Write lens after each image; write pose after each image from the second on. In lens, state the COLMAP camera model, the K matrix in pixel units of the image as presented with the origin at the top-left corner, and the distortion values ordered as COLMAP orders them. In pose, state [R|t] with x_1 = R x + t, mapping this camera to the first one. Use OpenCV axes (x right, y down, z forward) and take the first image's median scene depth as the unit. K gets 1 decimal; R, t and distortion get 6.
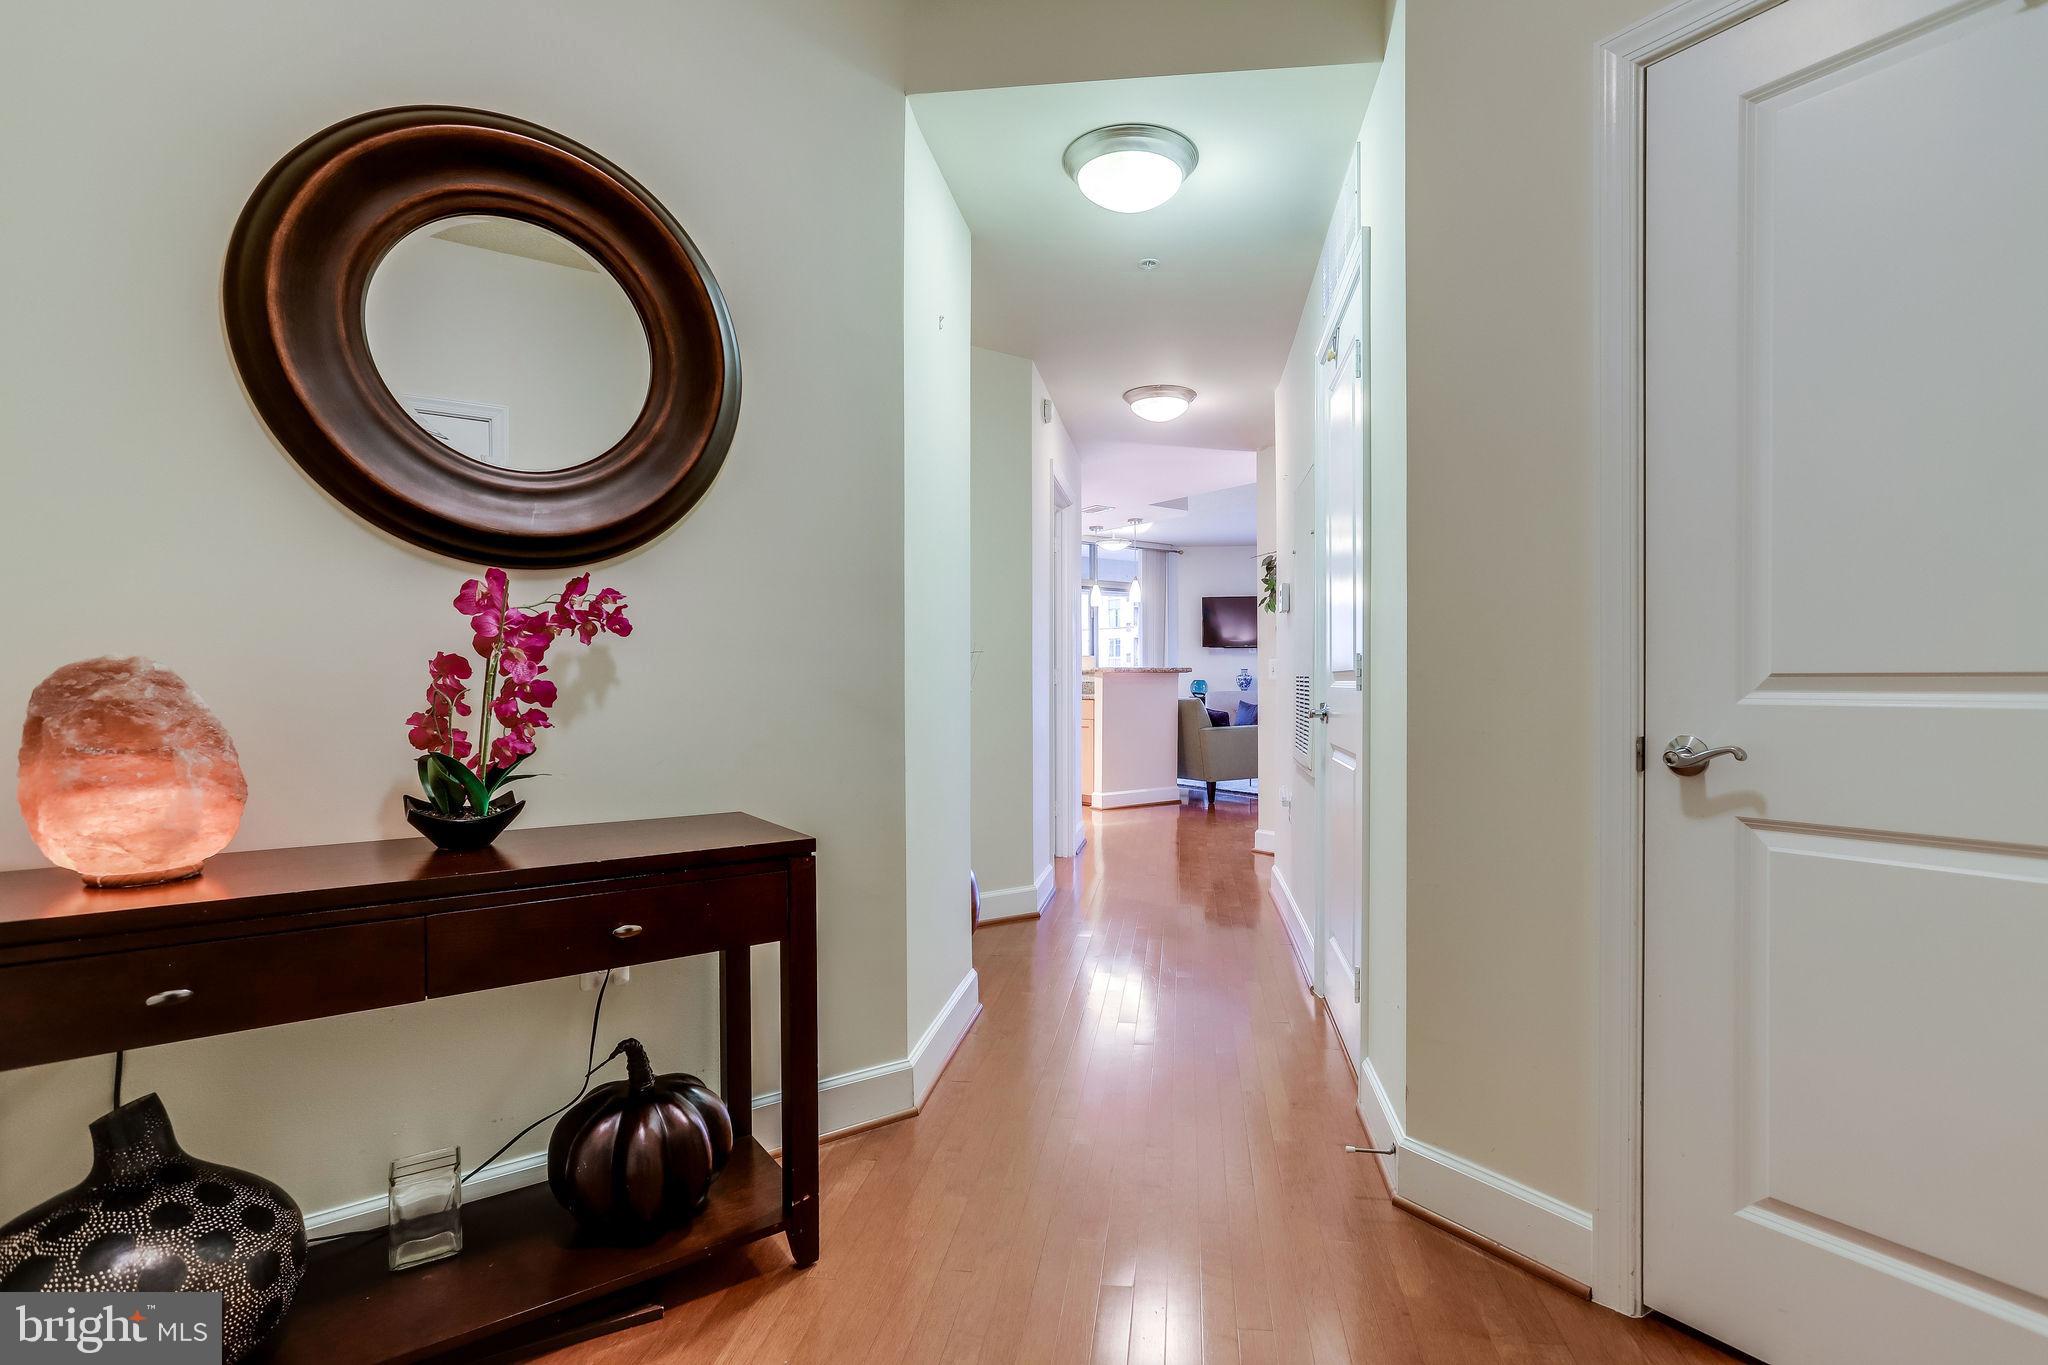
lens RADIAL K [[993.1, 0, 1024.8], [0, 993.1, 688.0], [0, 0, 1]] dist [-0.049658, 0.029341]
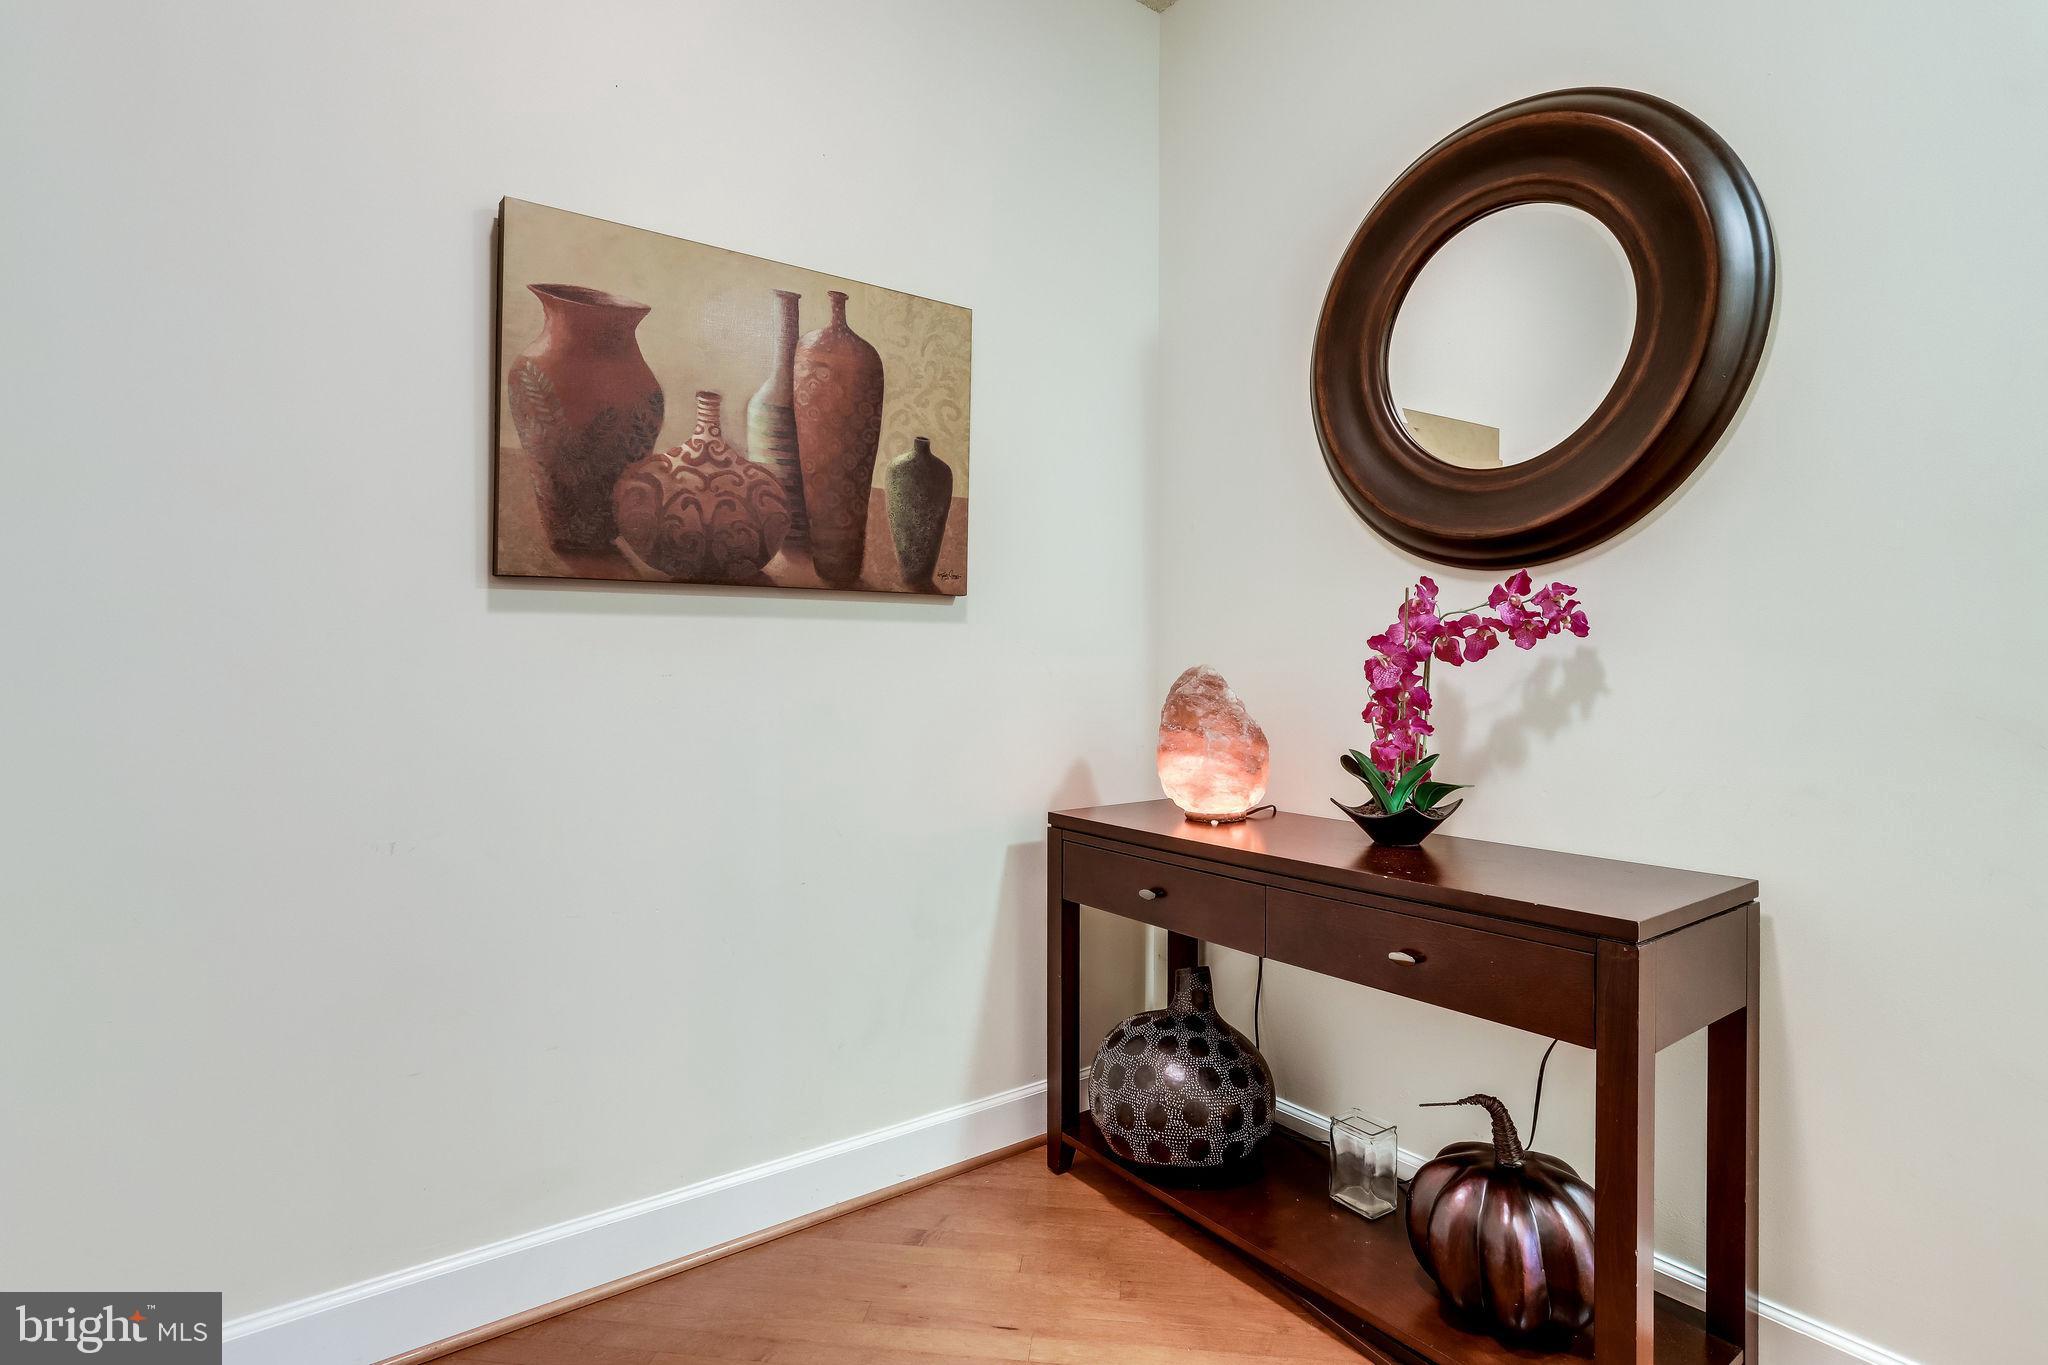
lens RADIAL K [[993.1, 0, 1024.8], [0, 993.1, 688.0], [0, 0, 1]] dist [-0.049658, 0.029341]
pose [[0.030710, 0.011188, -0.999466, 0.554135], [-0.024907, 0.999635, 0.010424, -0.006785], [0.999218, 0.024574, 0.030977, 0.664828]]
